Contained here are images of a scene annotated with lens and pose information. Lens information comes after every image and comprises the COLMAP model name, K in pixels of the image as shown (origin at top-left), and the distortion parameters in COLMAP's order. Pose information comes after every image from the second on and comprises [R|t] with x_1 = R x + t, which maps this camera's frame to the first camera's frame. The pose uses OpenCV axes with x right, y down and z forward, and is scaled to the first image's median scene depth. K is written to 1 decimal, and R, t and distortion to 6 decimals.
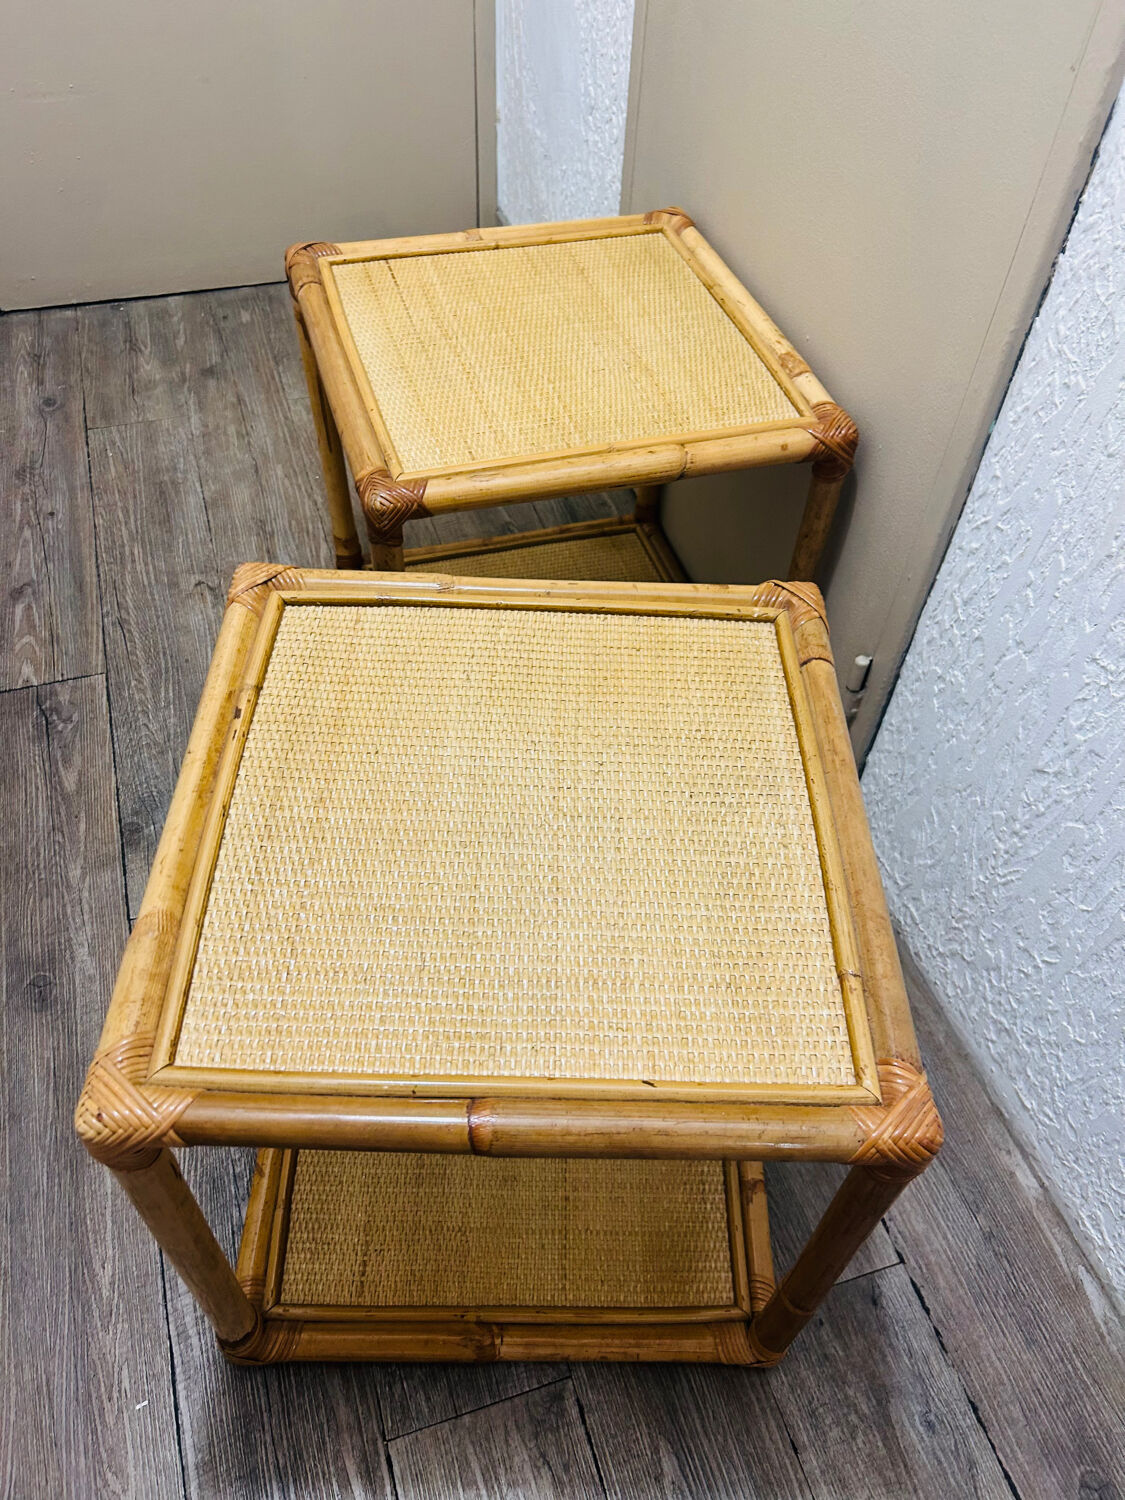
lens RADIAL K [[1133.6, 0, 542.6], [0, 1133.6, 772.7], [0, 0, 1]] dist [0.016979, -0.006804]
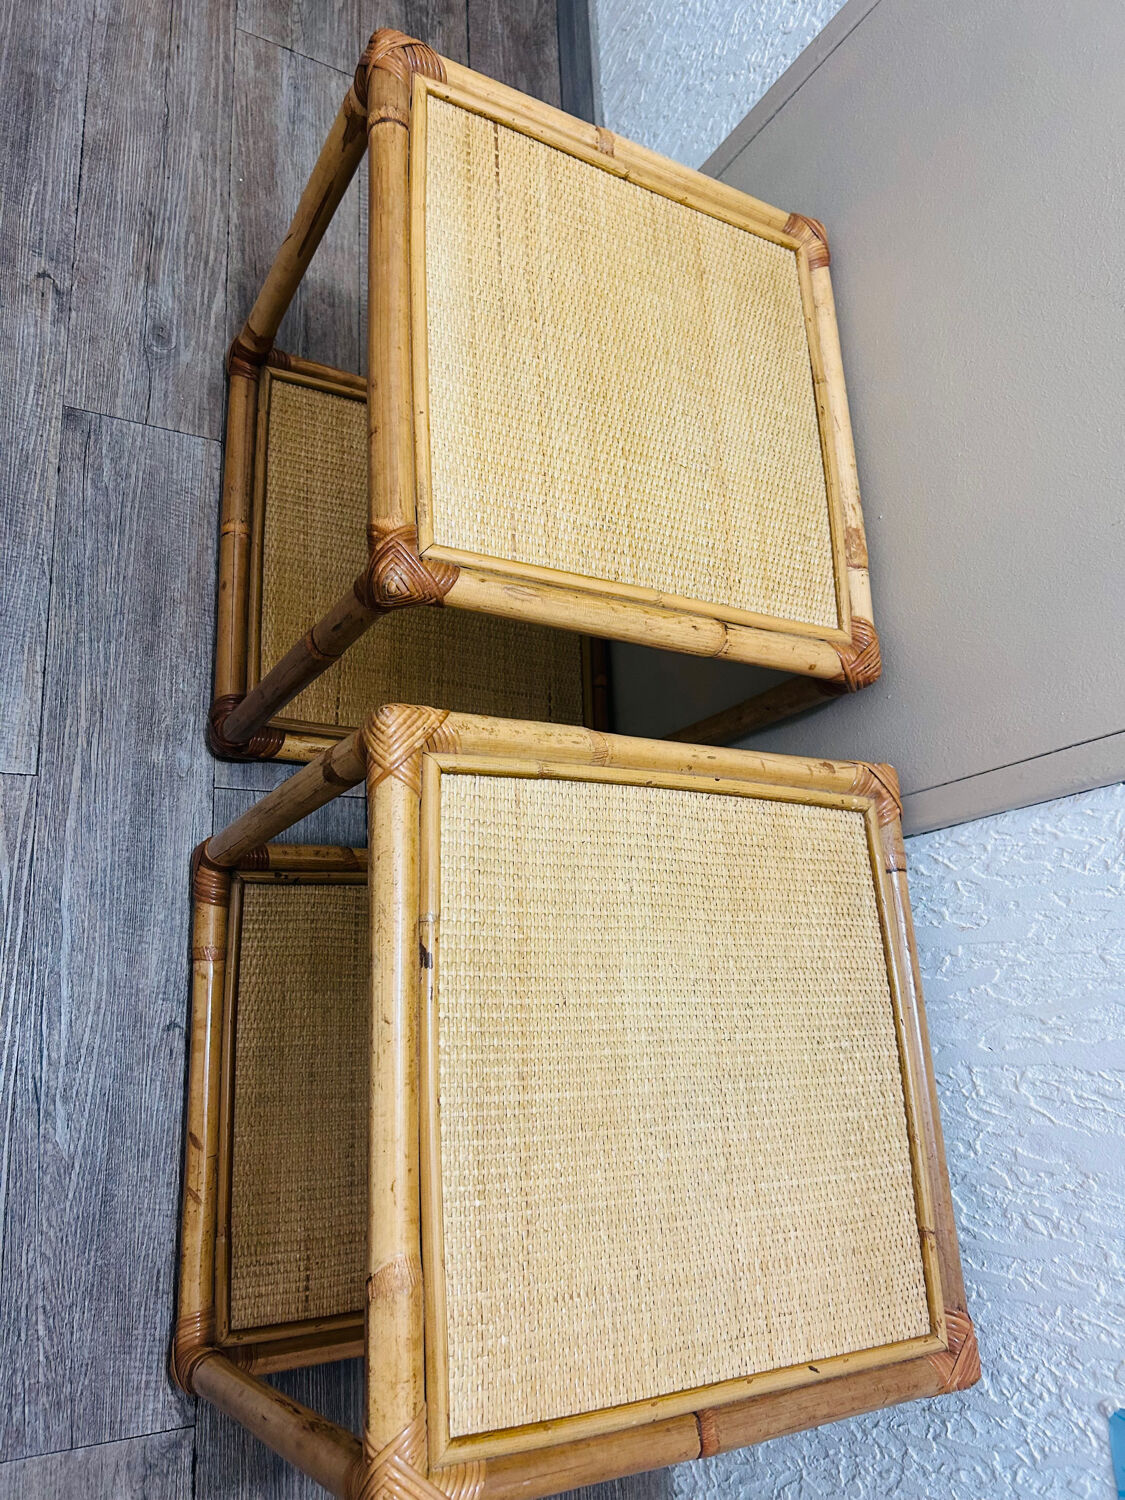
lens RADIAL K [[1130.1, 0, 554.2], [0, 1130.1, 737.0], [0, 0, 1]] dist [0.063414, -0.085585]
pose [[0.855834, 0.362685, 0.368791, -0.246715], [-0.459694, 0.860178, 0.220852, -0.304607], [-0.237126, -0.358544, 0.902894, 0.185794]]
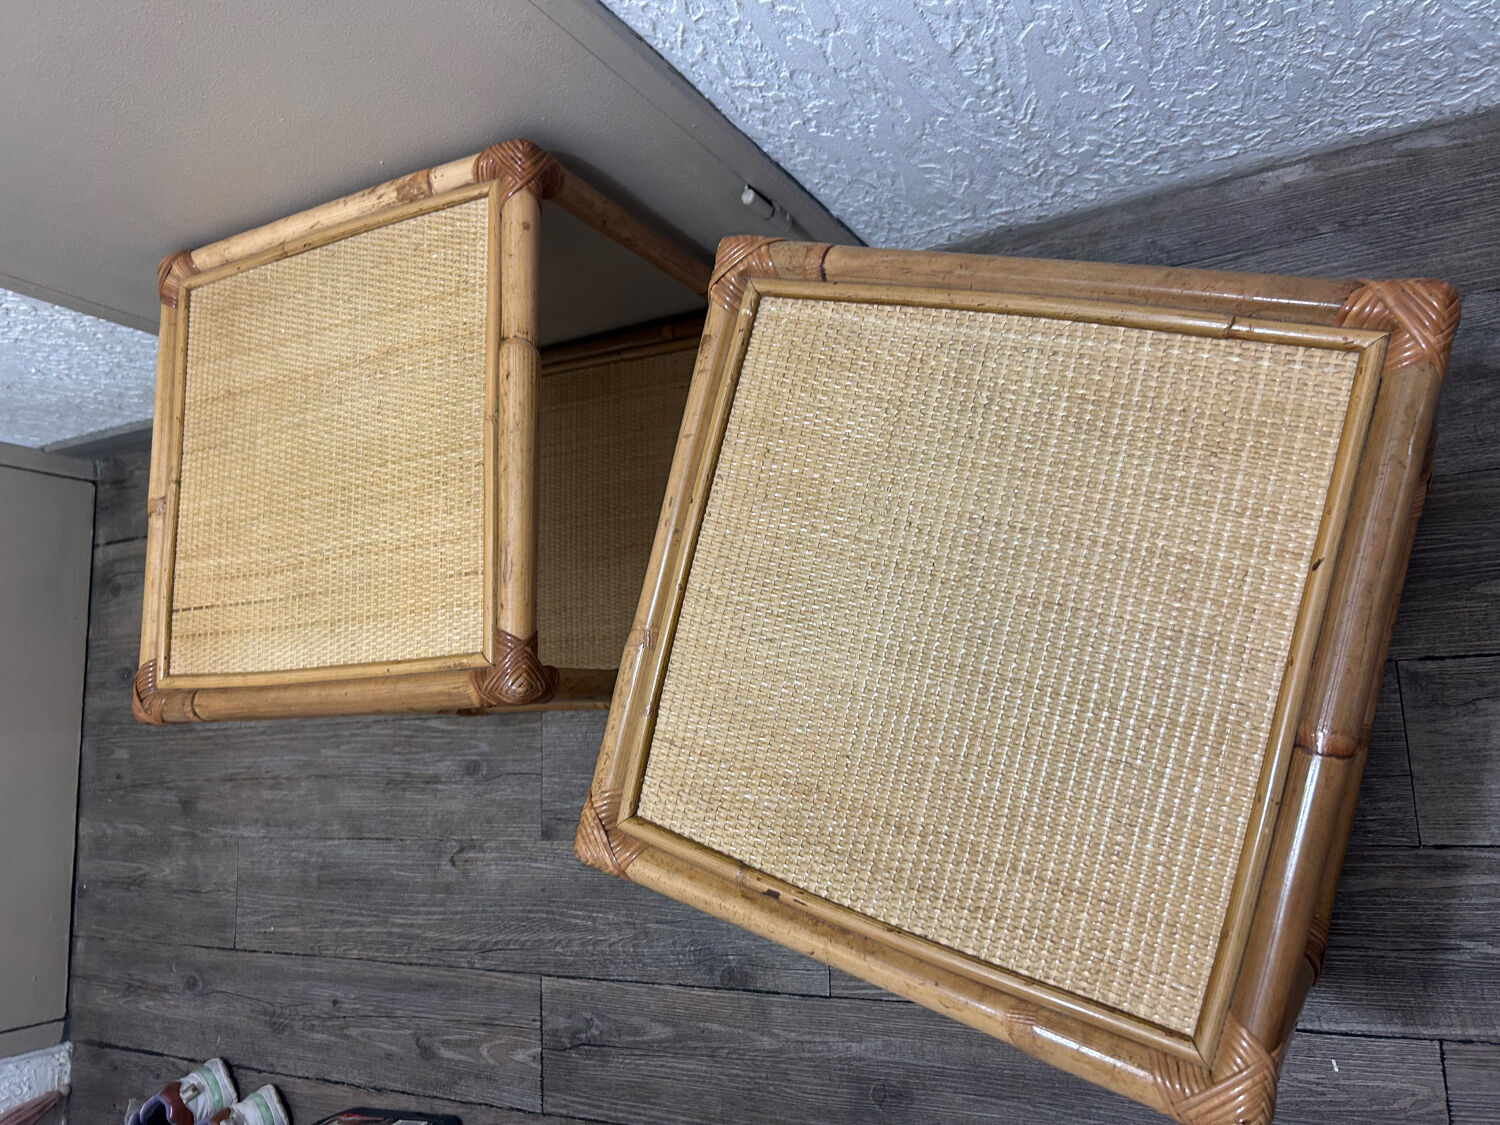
lens RADIAL K [[1133.6, 0, 757.3], [0, 1133.6, 568.1], [0, 0, 1]] dist [0.016979, -0.006804]
pose [[0.208026, -0.977925, -0.019681, 0.005455], [0.962276, 0.201007, 0.183361, -0.196338], [-0.175357, -0.057083, 0.982849, 0.070080]]
